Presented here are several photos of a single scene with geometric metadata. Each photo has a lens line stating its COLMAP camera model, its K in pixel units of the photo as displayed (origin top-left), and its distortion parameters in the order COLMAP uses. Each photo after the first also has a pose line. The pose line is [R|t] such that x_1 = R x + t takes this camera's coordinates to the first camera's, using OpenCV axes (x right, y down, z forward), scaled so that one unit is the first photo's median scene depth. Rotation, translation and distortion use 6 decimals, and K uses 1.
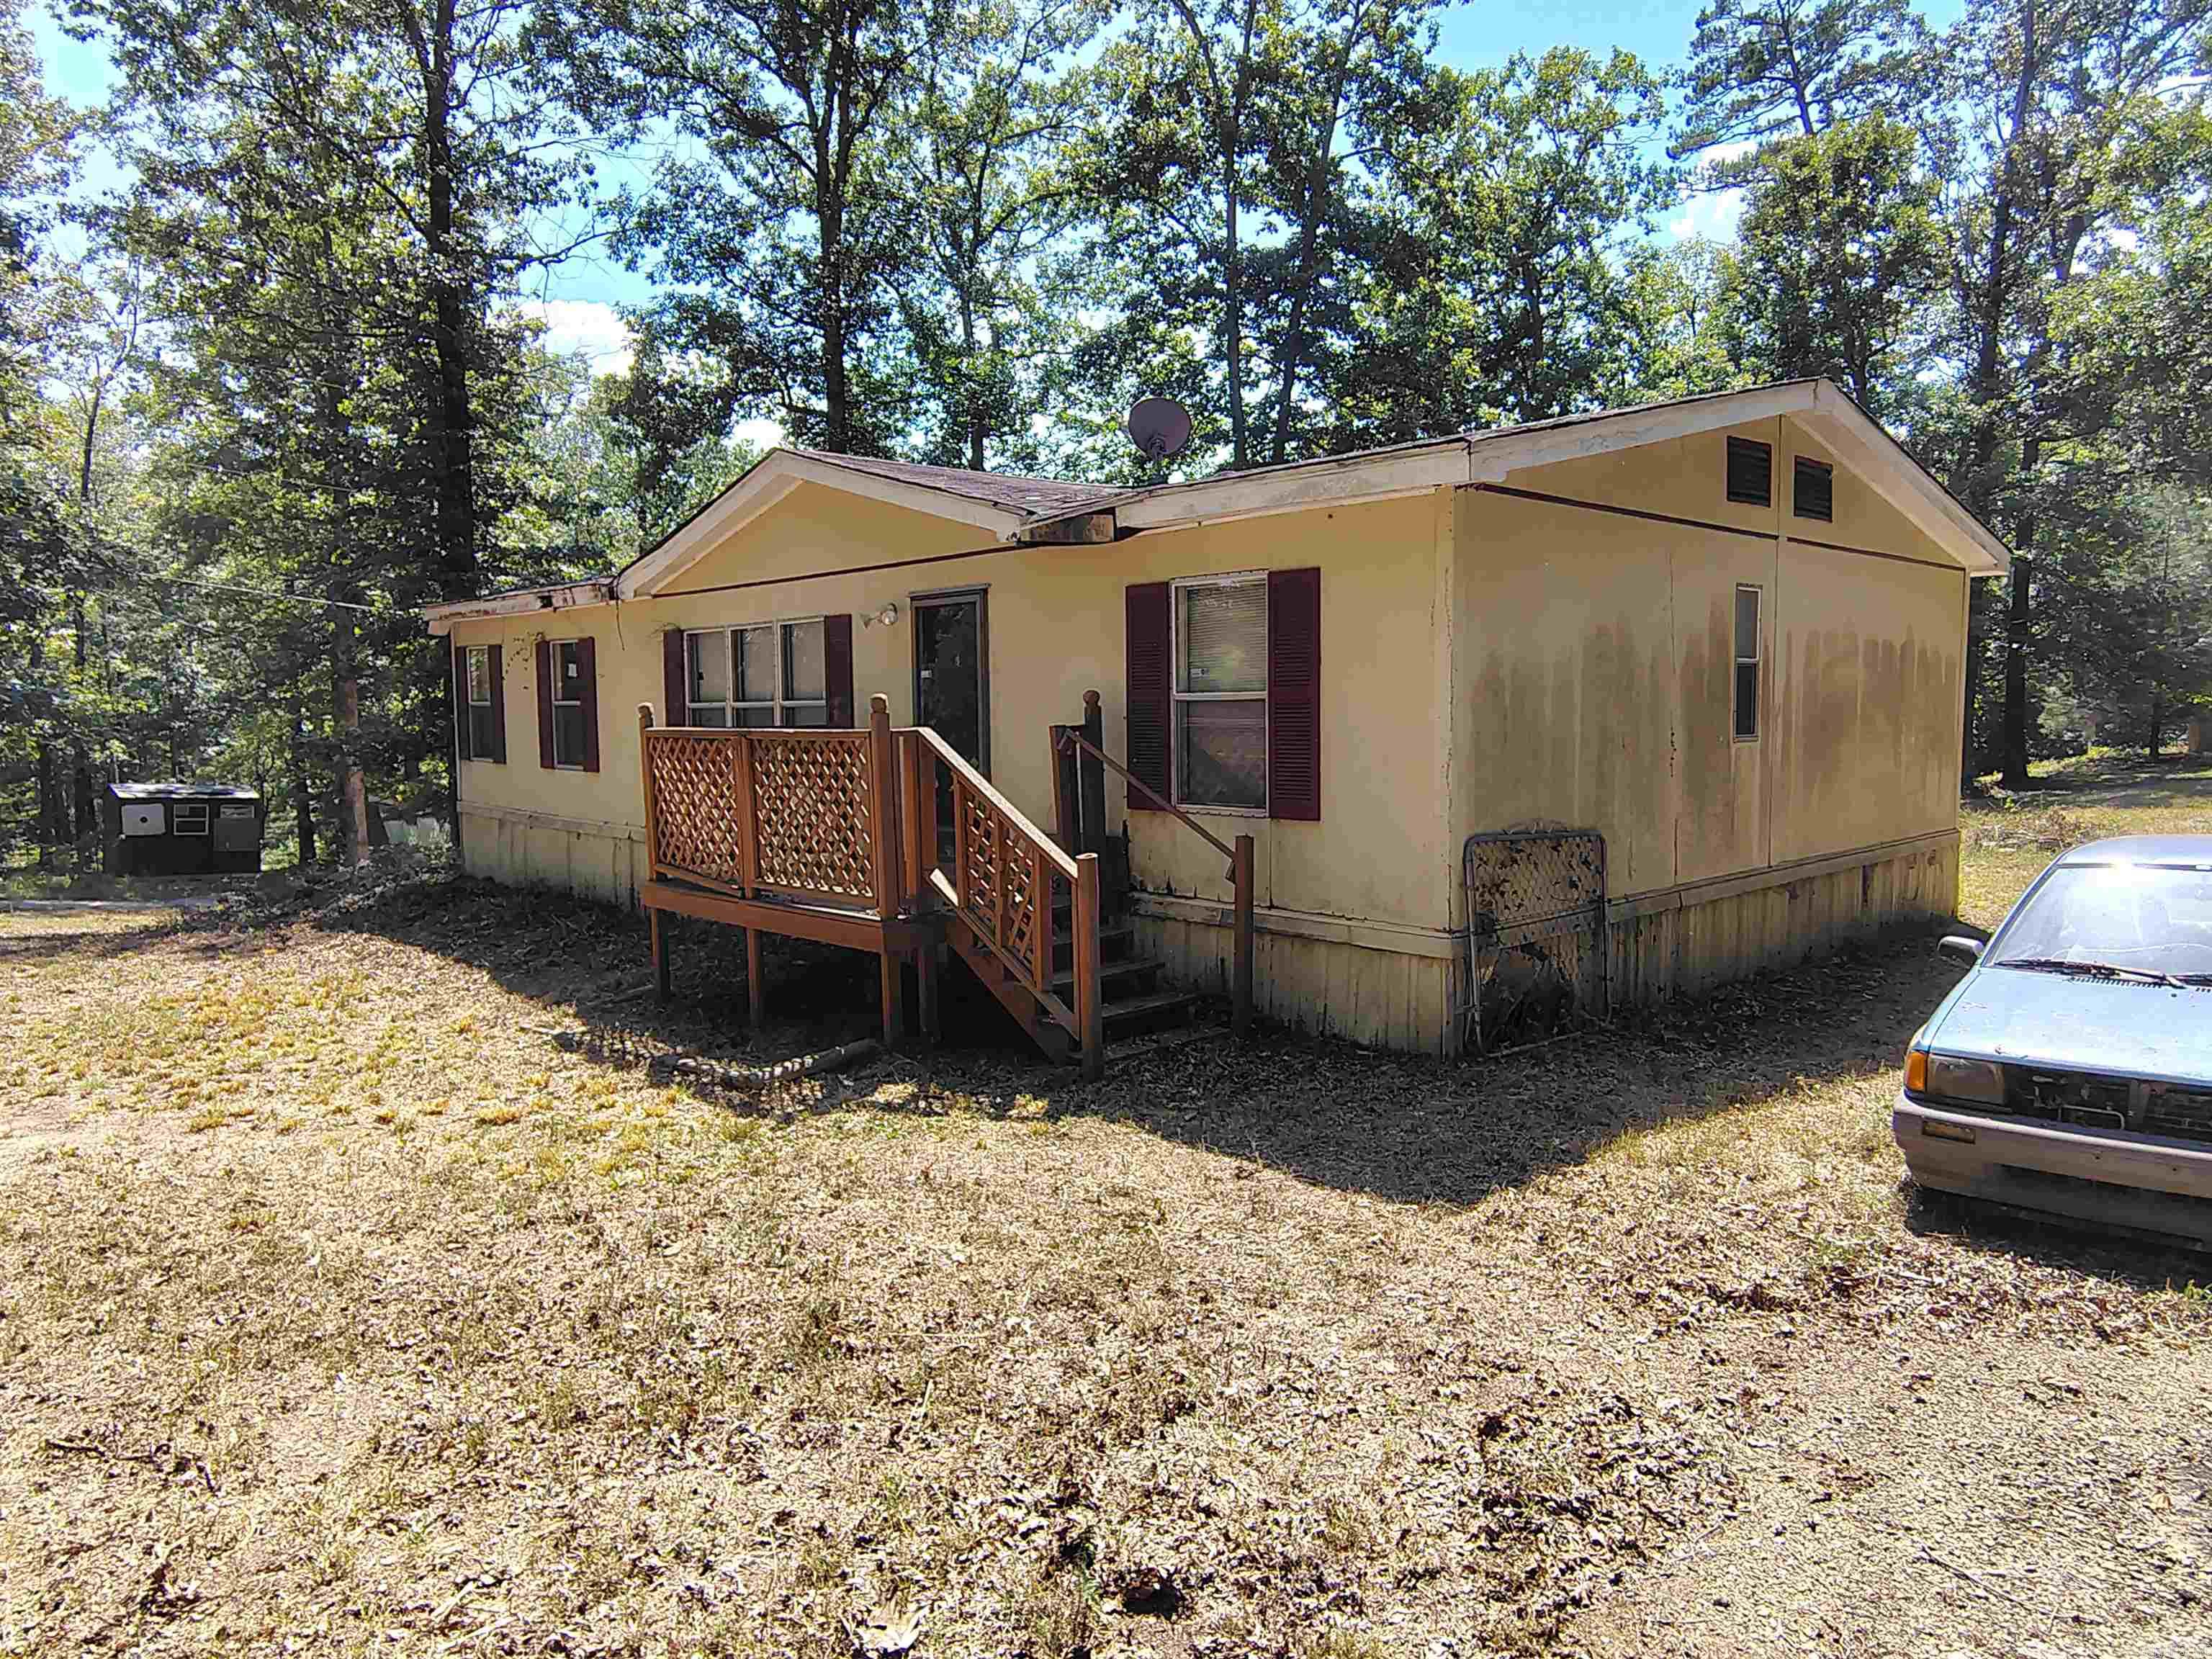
lens RADIAL K [[1424.4, 0, 1113.8], [0, 1424.4, 834.1], [0, 0, 1]] dist [-0.004683, 0.001931]
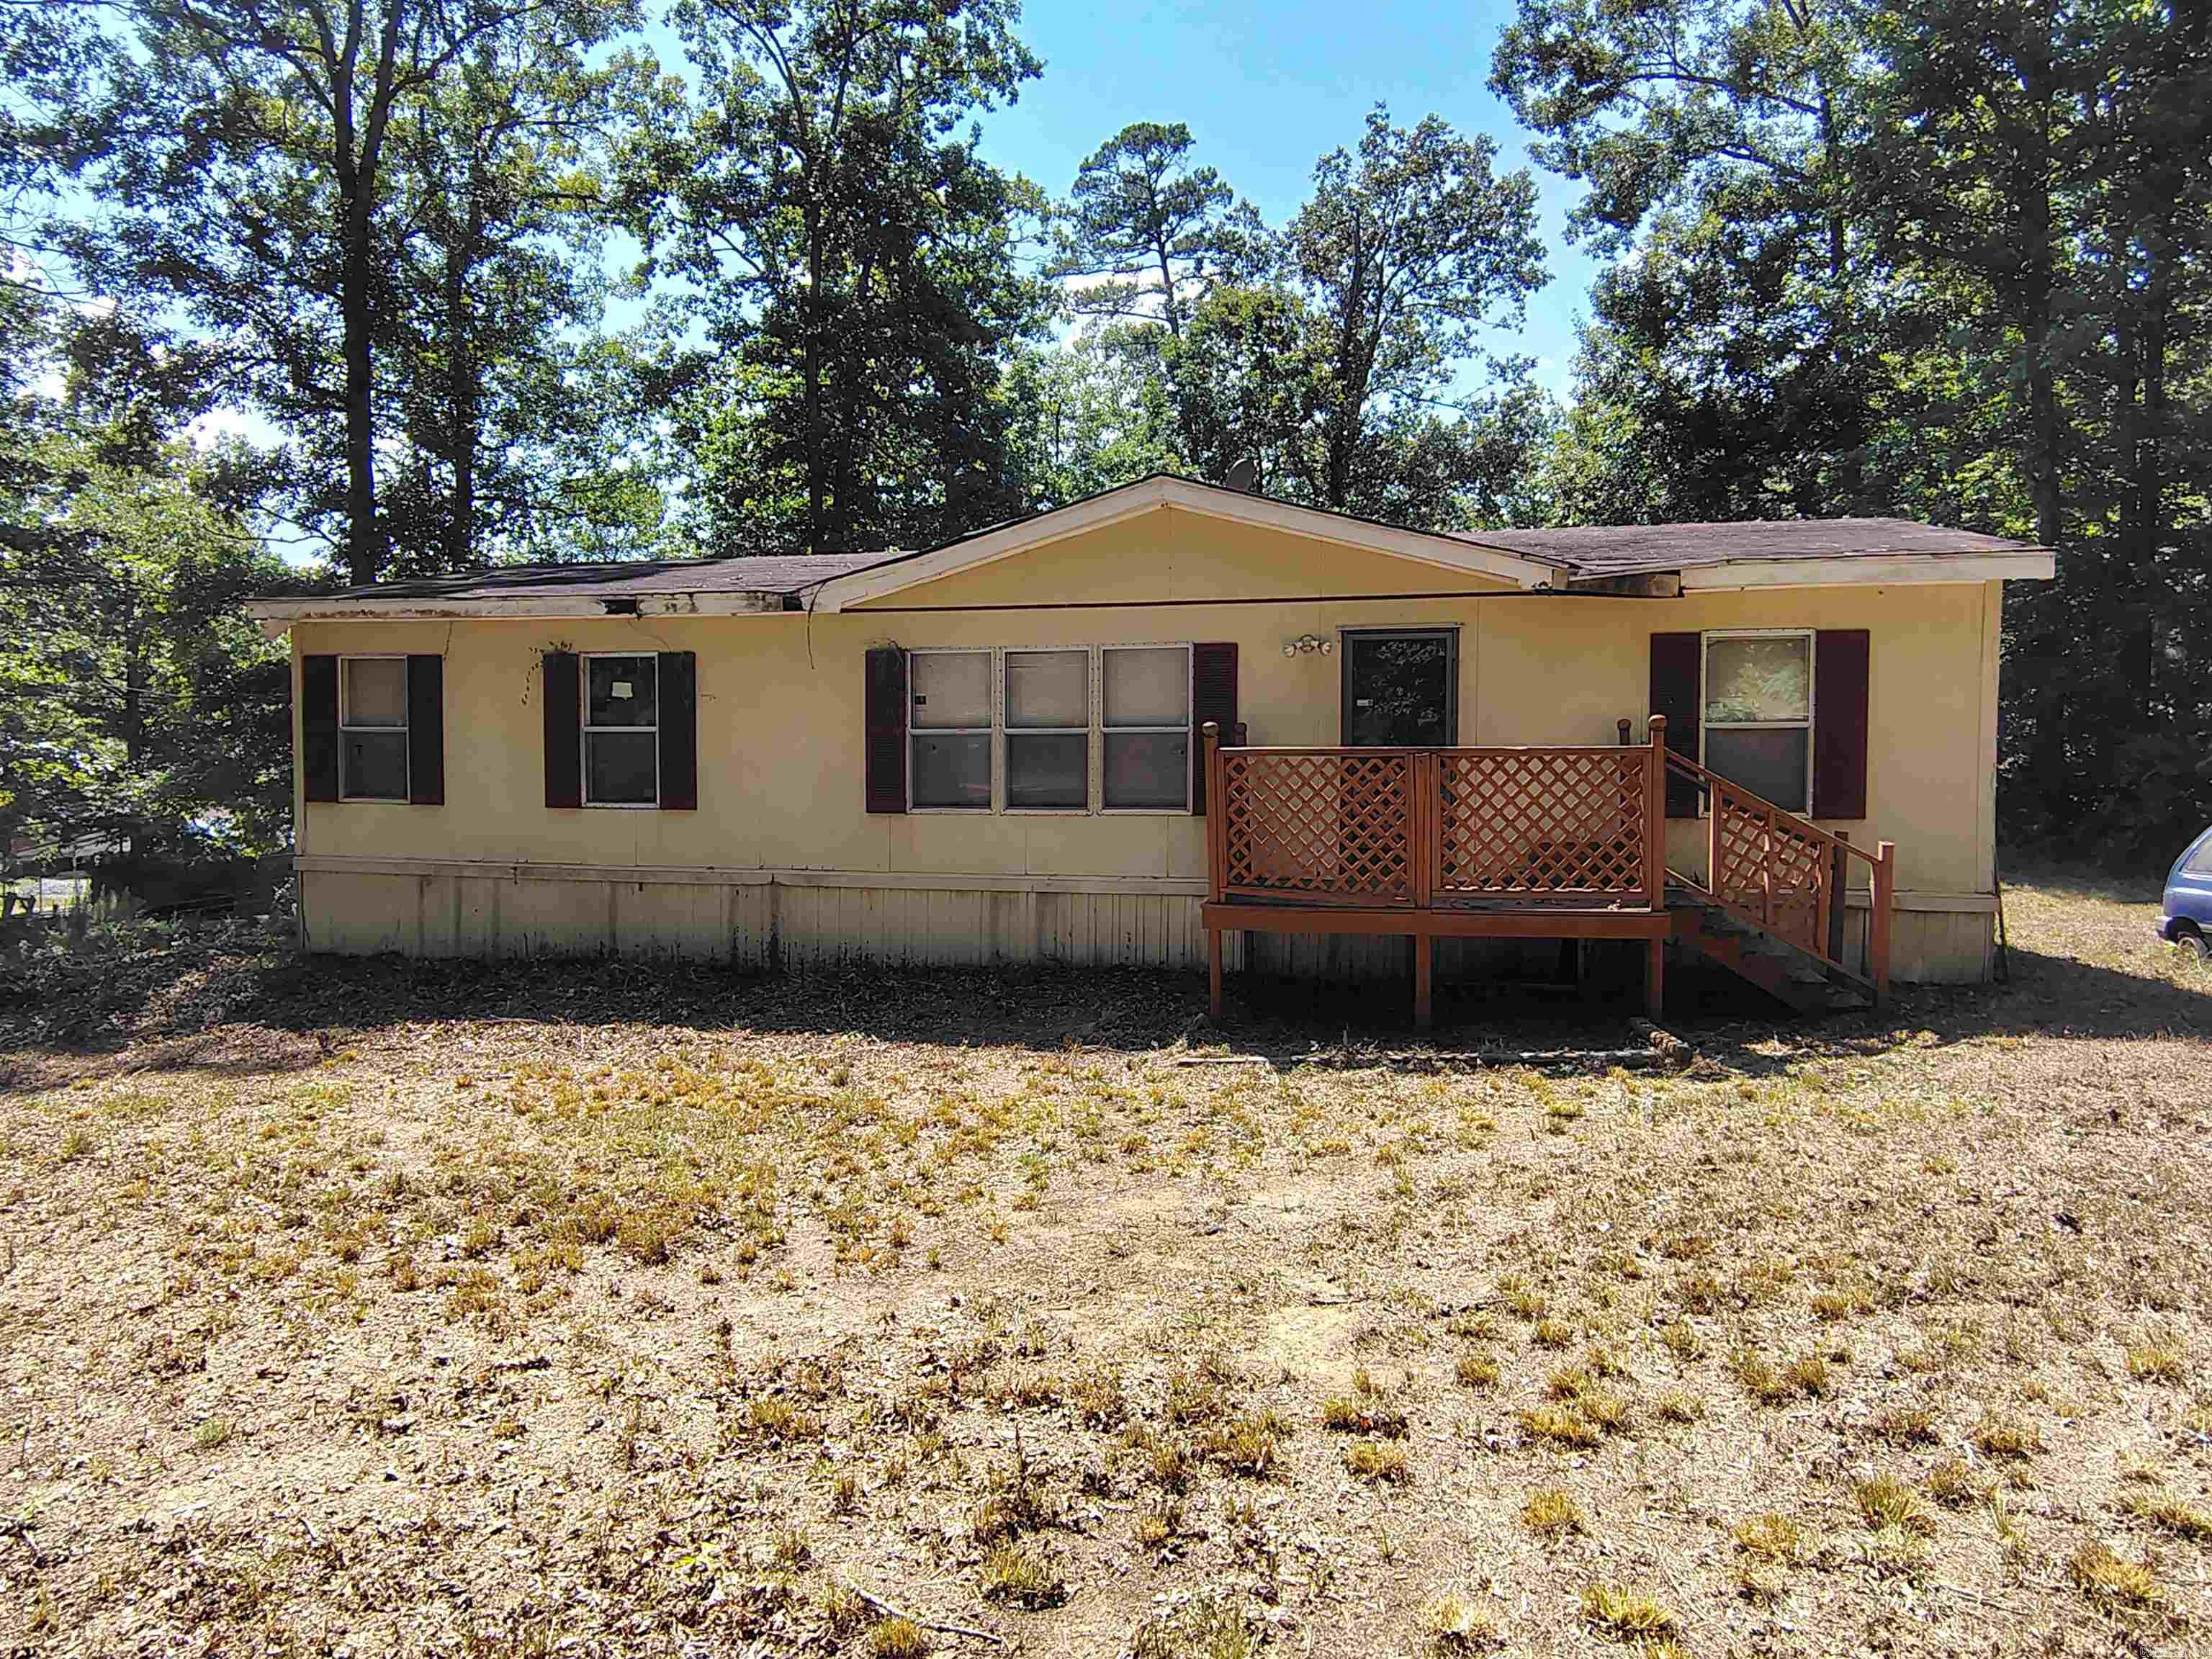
lens RADIAL K [[1424.4, 0, 1104.9], [0, 1424.4, 831.0], [0, 0, 1]] dist [-0.004683, 0.001931]
pose [[0.838012, -0.017772, 0.545362, -0.818562], [0.041387, 0.998660, -0.031053, 0.009116], [-0.544080, 0.048594, 0.837625, 0.192899]]
